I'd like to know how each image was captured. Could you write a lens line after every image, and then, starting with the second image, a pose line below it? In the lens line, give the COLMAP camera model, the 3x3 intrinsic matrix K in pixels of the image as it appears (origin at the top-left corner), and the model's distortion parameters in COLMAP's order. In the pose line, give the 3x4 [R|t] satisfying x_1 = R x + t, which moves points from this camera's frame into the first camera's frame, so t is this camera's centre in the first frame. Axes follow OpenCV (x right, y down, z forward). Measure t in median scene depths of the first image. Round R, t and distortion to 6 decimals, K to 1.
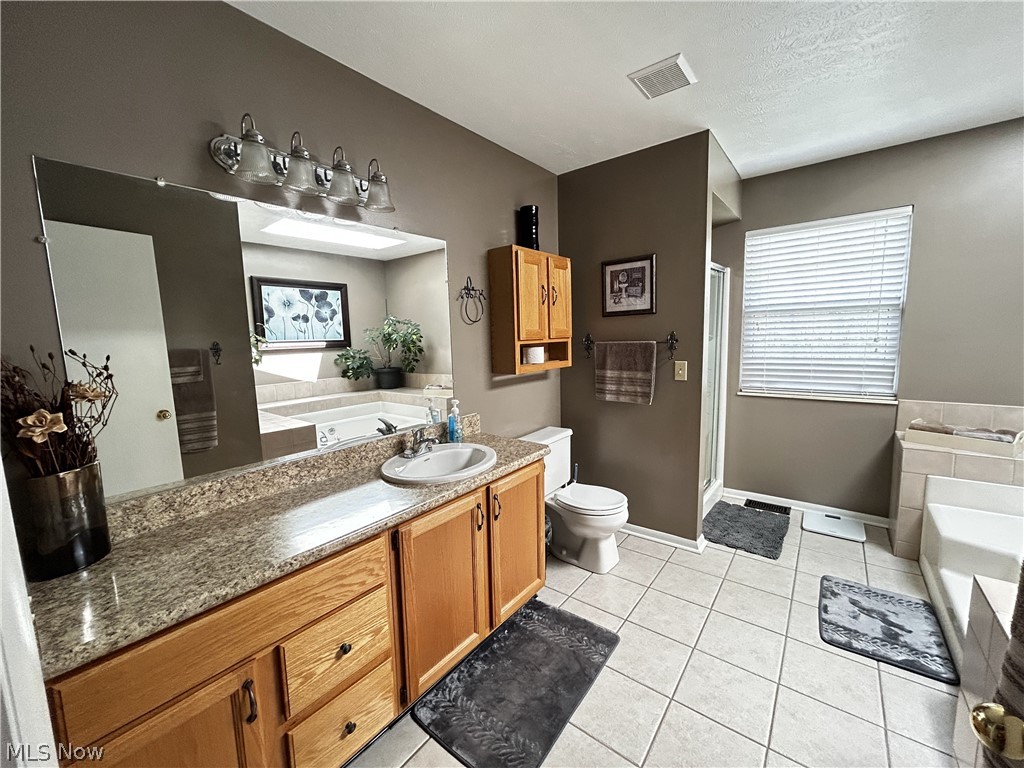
lens RADIAL K [[409.1, 0, 512.0], [0, 409.1, 384.0], [0, 0, 1]] dist [-0.001198, -0.000069]
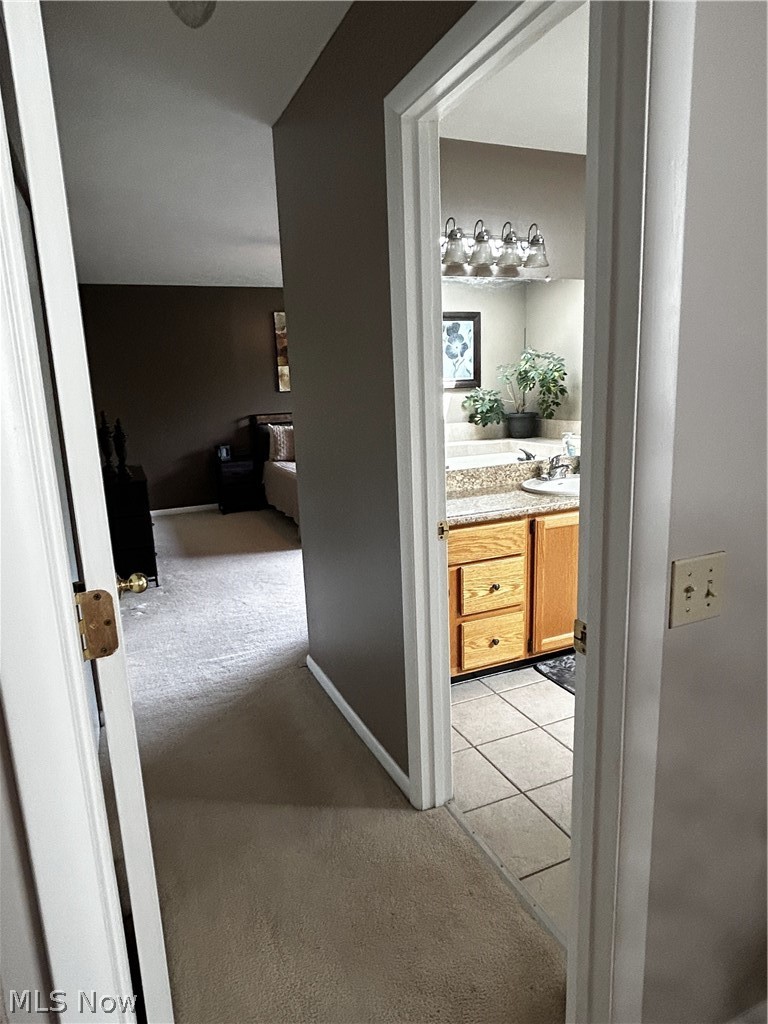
lens RADIAL K [[628.4, 0, 384.0], [0, 628.4, 512.0], [0, 0, 1]] dist [0.017843, -0.000074]
pose [[0.880986, 0.088567, -0.464778, 0.066867], [-0.041244, 0.992960, 0.111039, 0.032537], [0.471341, -0.078655, 0.878437, -0.287697]]
